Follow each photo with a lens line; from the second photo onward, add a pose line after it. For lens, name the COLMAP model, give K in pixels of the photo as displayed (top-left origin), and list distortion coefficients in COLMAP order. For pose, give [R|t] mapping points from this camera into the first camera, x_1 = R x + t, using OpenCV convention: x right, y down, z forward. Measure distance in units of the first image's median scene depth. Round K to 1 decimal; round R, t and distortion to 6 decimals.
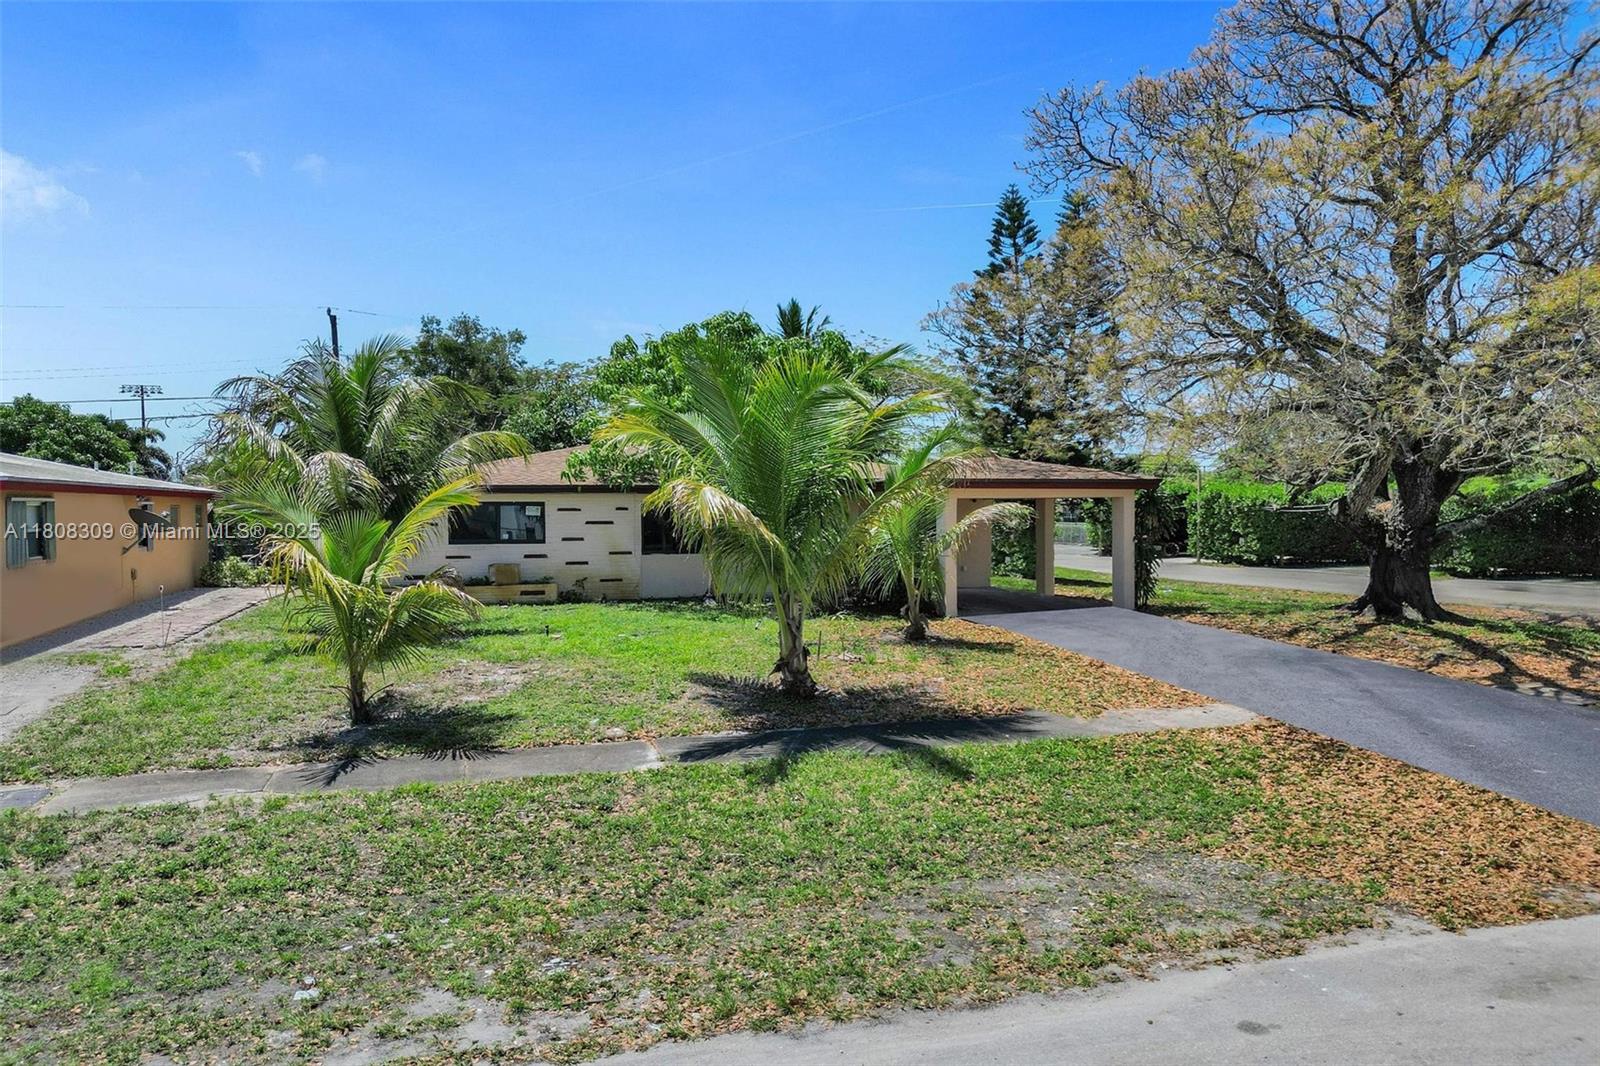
lens RADIAL K [[1100.1, 0, 800.1], [0, 1100.1, 577.0], [0, 0, 1]] dist [0.055324, -0.051007]
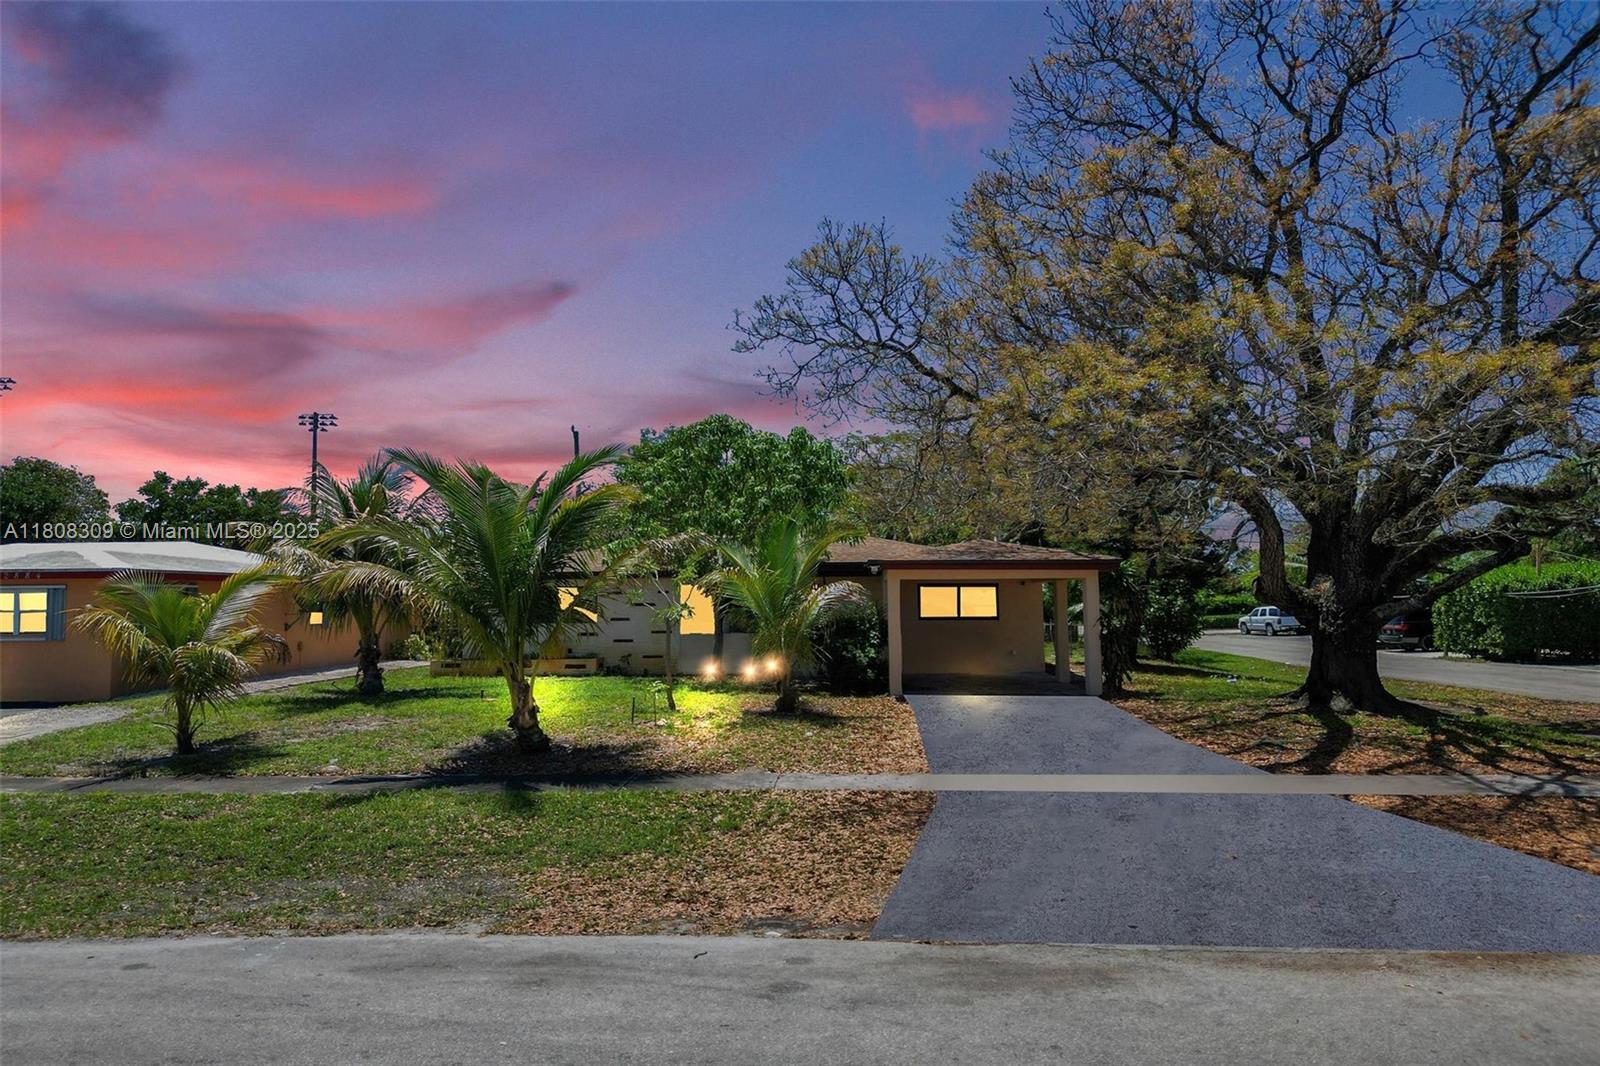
lens RADIAL K [[1100.1, 0, 800.1], [0, 1100.1, 577.0], [0, 0, 1]] dist [0.055324, -0.051007]
pose [[0.946432, -0.007431, -0.322818, 0.542048], [-0.019376, 0.996627, -0.079748, 0.014002], [0.322322, 0.081731, 0.943095, -0.005302]]
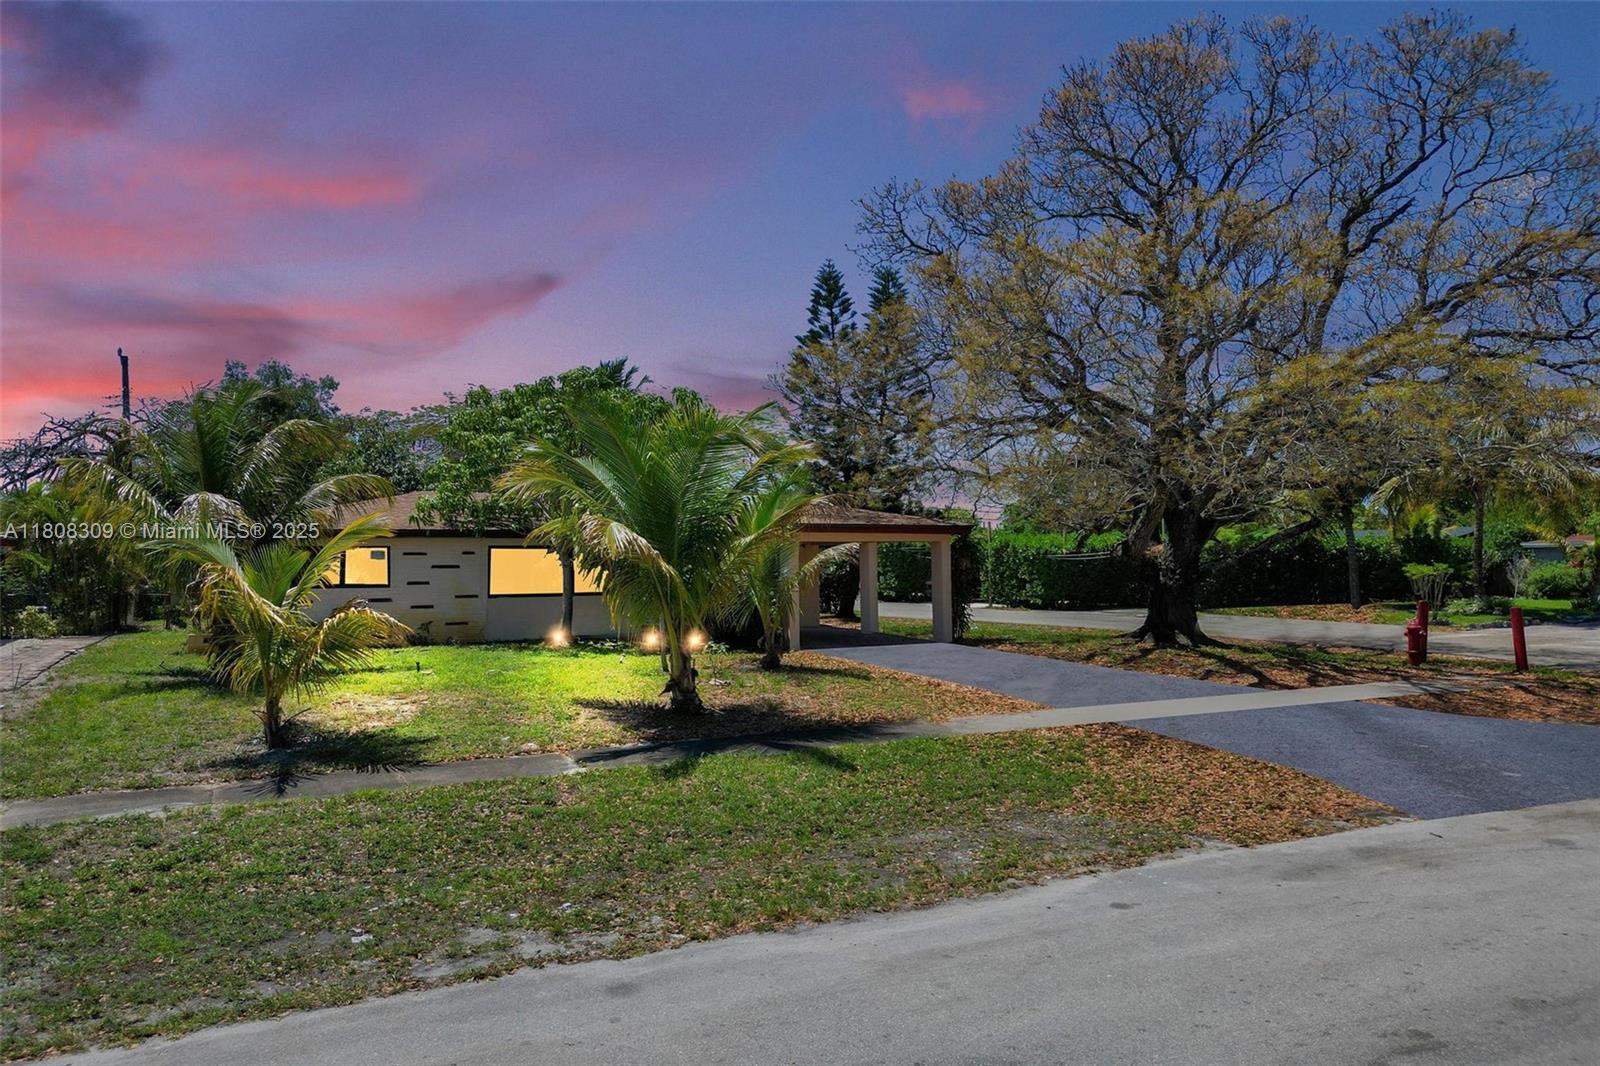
lens RADIAL K [[1097.2, 0, 796.4], [0, 1097.2, 570.1], [0, 0, 1]] dist [0.066717, -0.058526]
pose [[0.983570, -0.003815, 0.180488, -0.078229], [0.013818, 0.998435, -0.054198, 0.022059], [-0.179998, 0.055801, 0.982083, -0.096579]]
